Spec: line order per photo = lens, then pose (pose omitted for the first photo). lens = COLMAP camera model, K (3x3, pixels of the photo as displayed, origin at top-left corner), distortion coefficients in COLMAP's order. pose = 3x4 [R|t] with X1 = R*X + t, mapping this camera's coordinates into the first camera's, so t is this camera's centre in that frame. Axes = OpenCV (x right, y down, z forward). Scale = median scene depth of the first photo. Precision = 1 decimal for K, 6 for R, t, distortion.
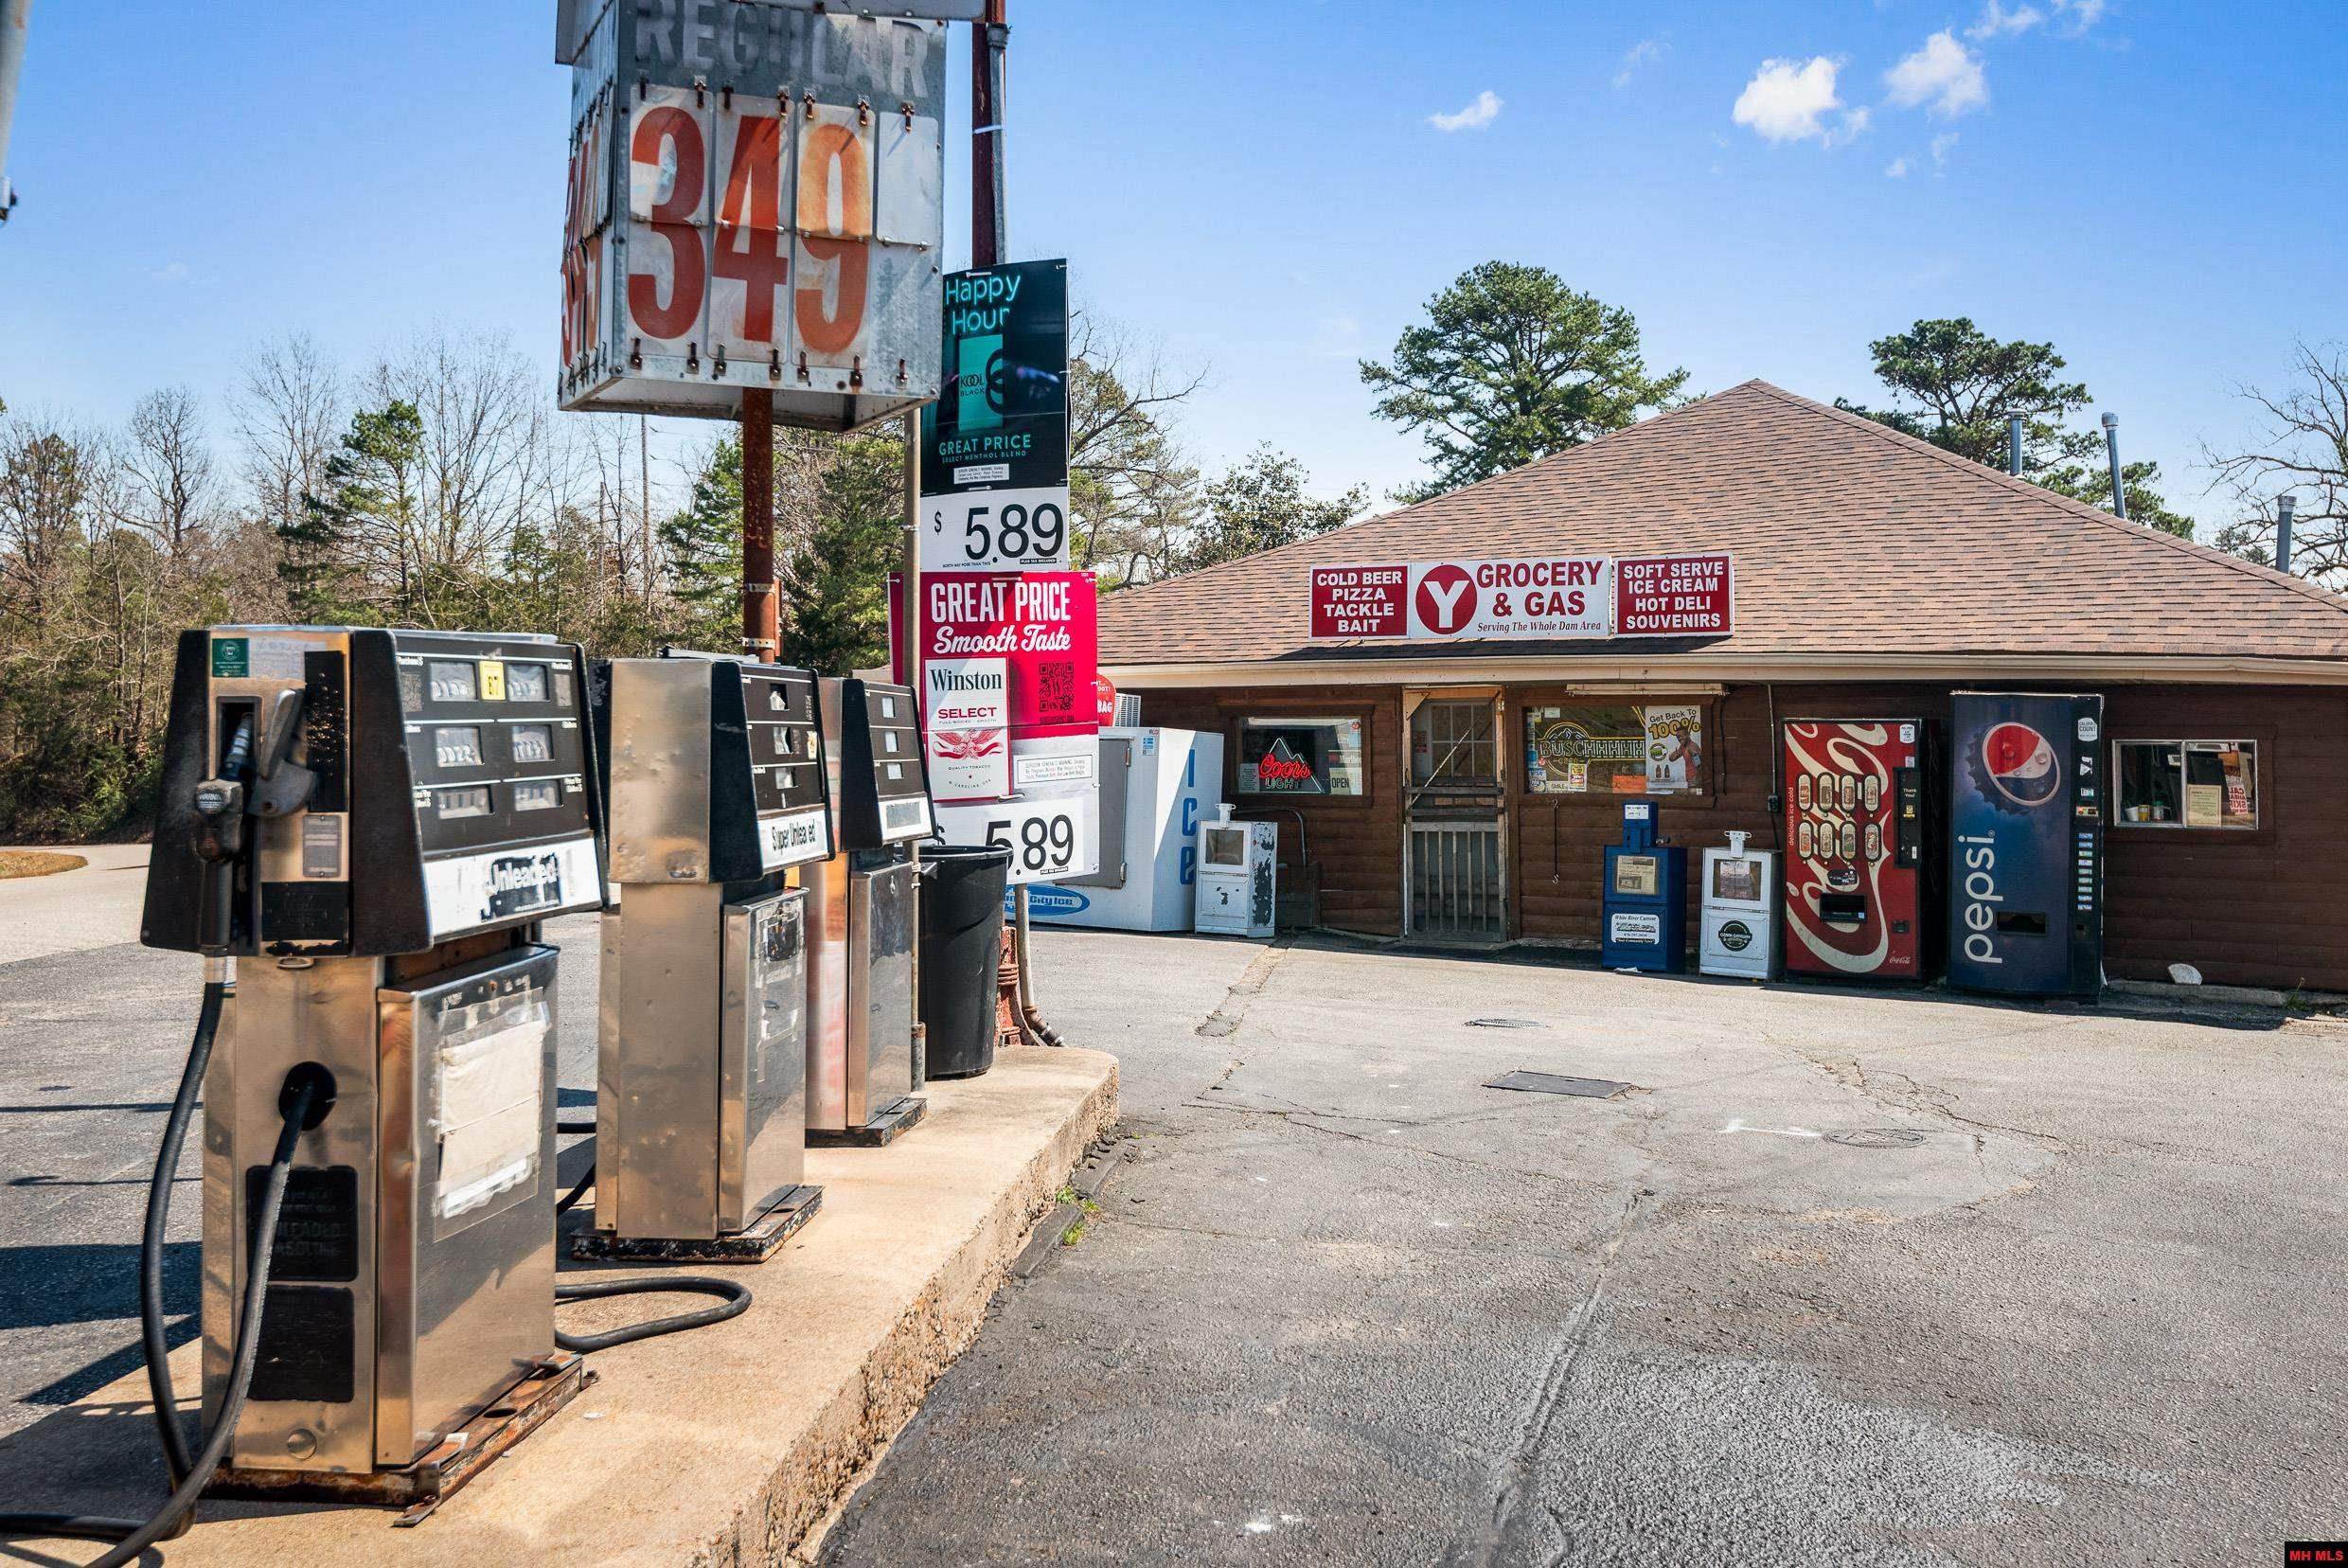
lens RADIAL K [[2341.9, 0, 1192.7], [0, 2341.9, 707.8], [0, 0, 1]] dist [0.001659, 0.000000]
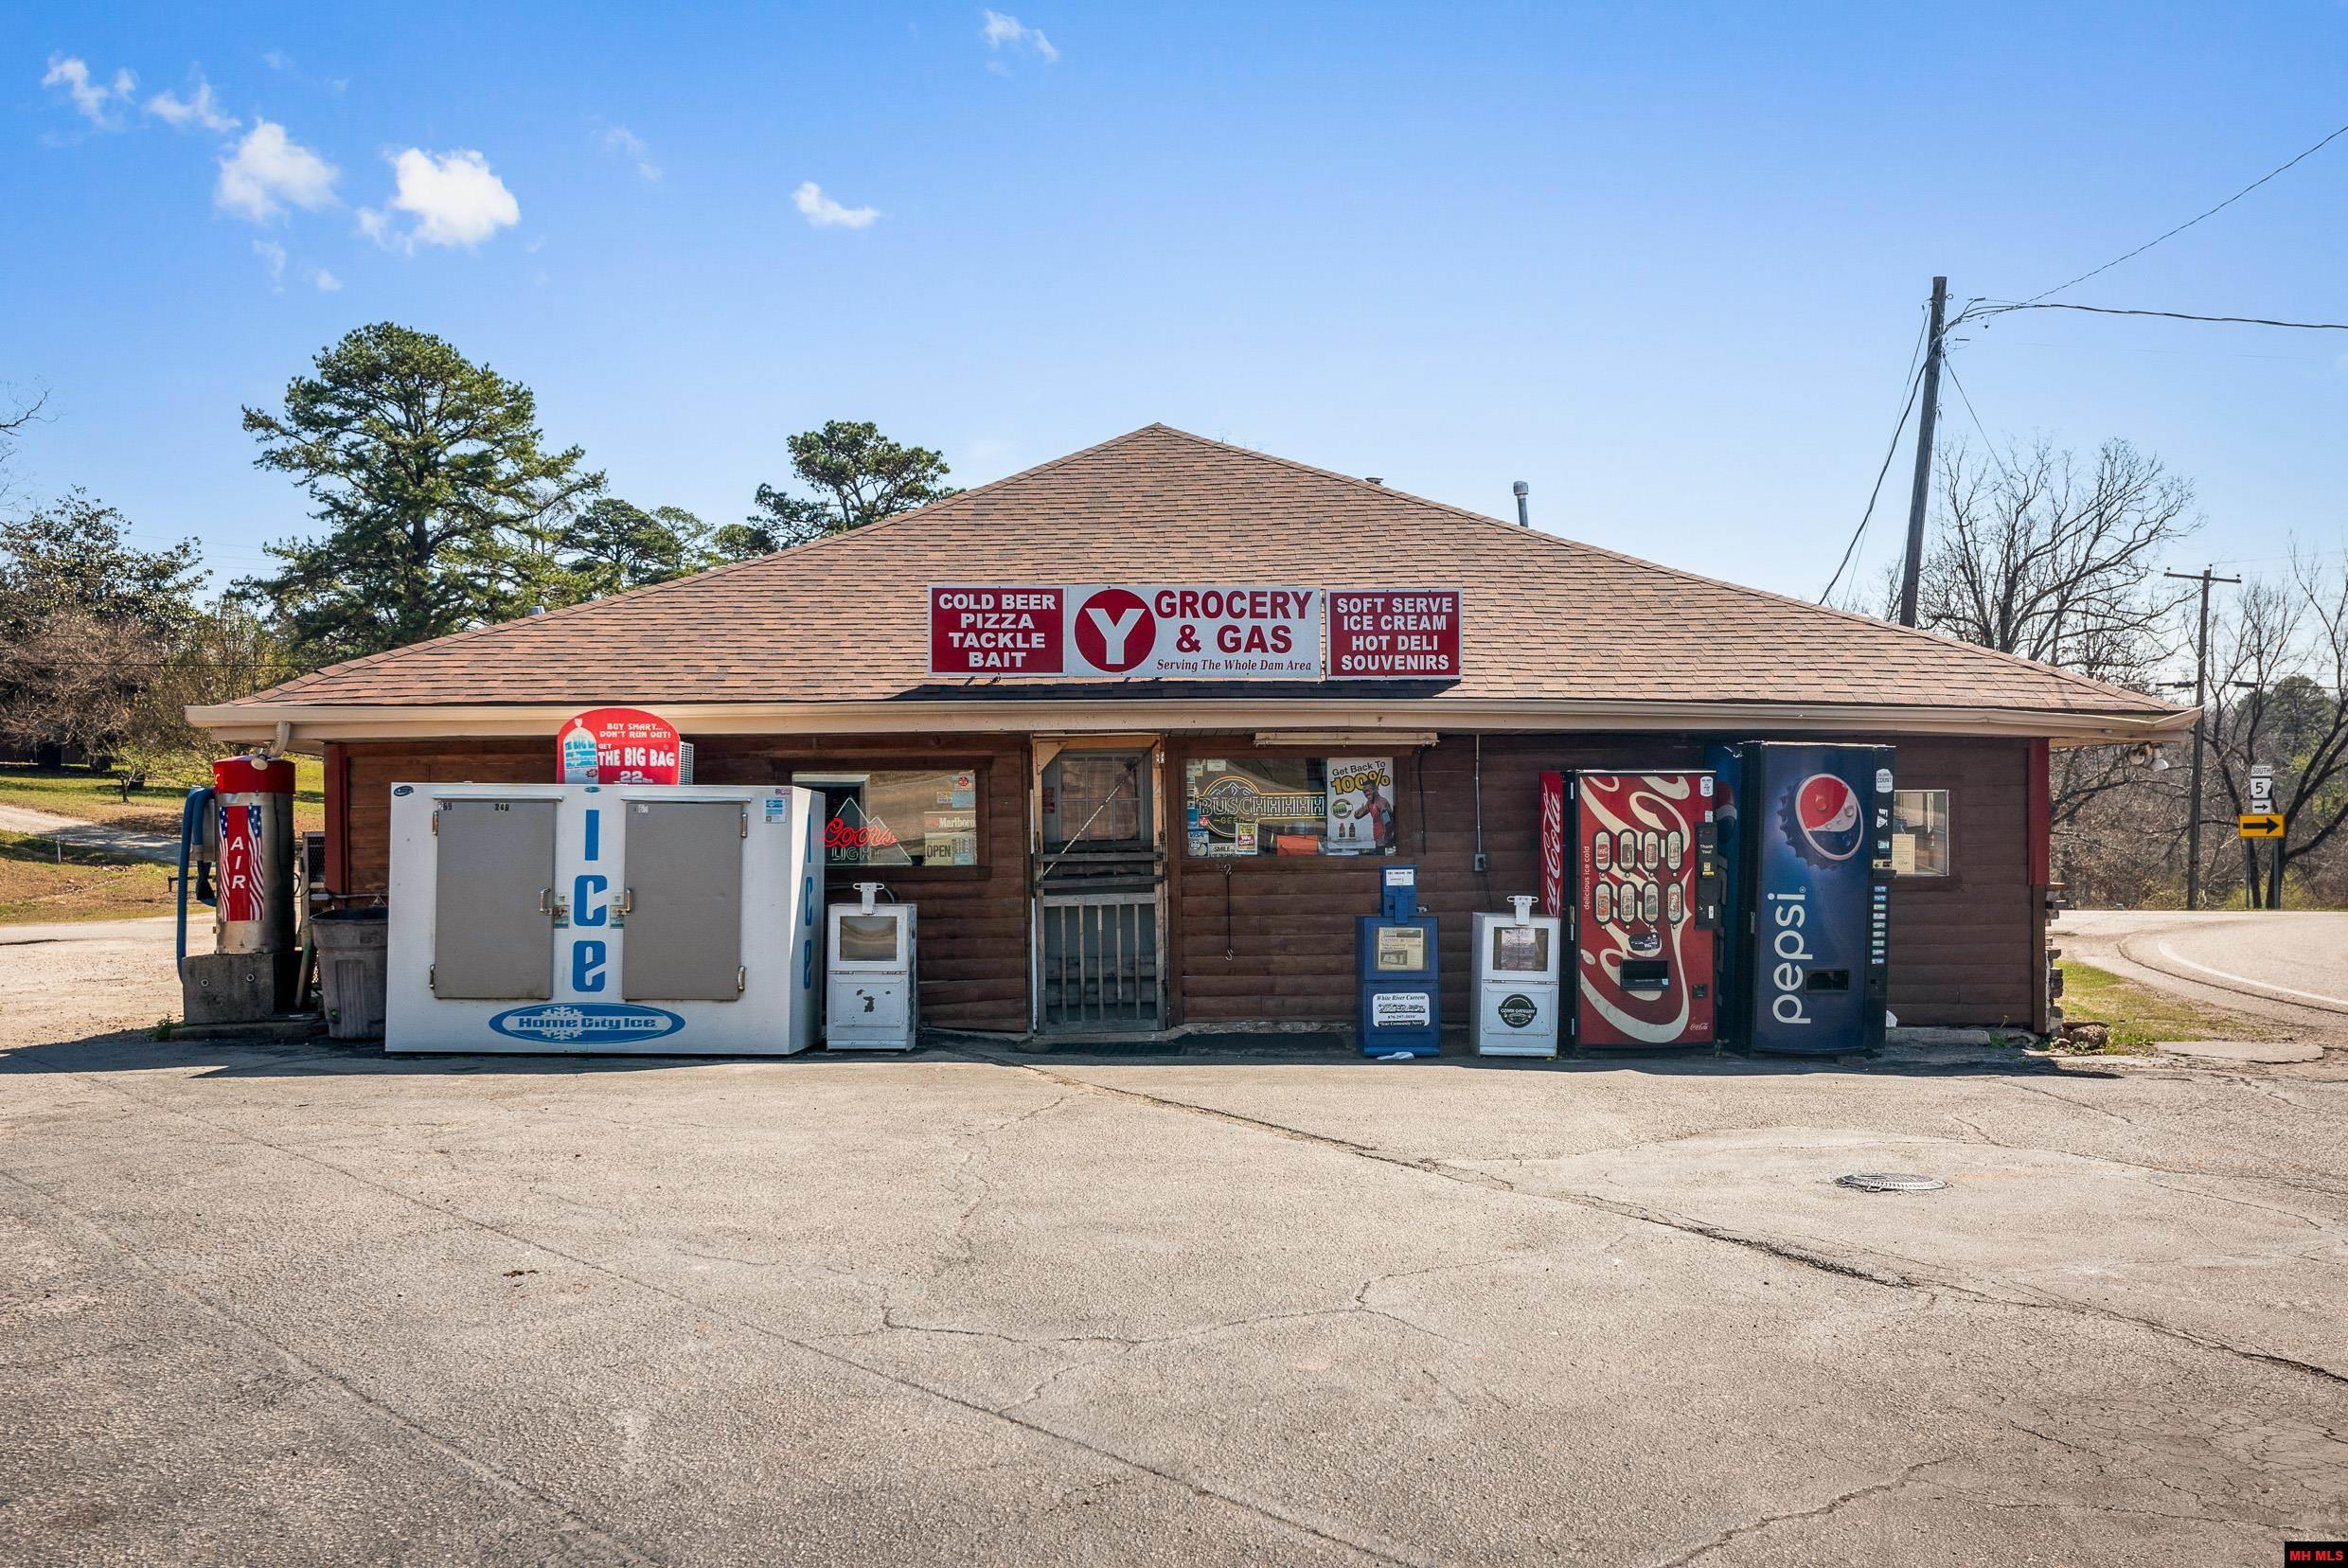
lens RADIAL K [[1901.0, 0, 1162.3], [0, 1901.0, 853.2], [0, 0, 1]] dist [0.024243, -0.014646]
pose [[0.819304, -0.027546, 0.572697, -0.271571], [0.000742, 0.998895, 0.046985, 0.001441], [-0.573358, -0.038070, 0.818420, 0.431693]]
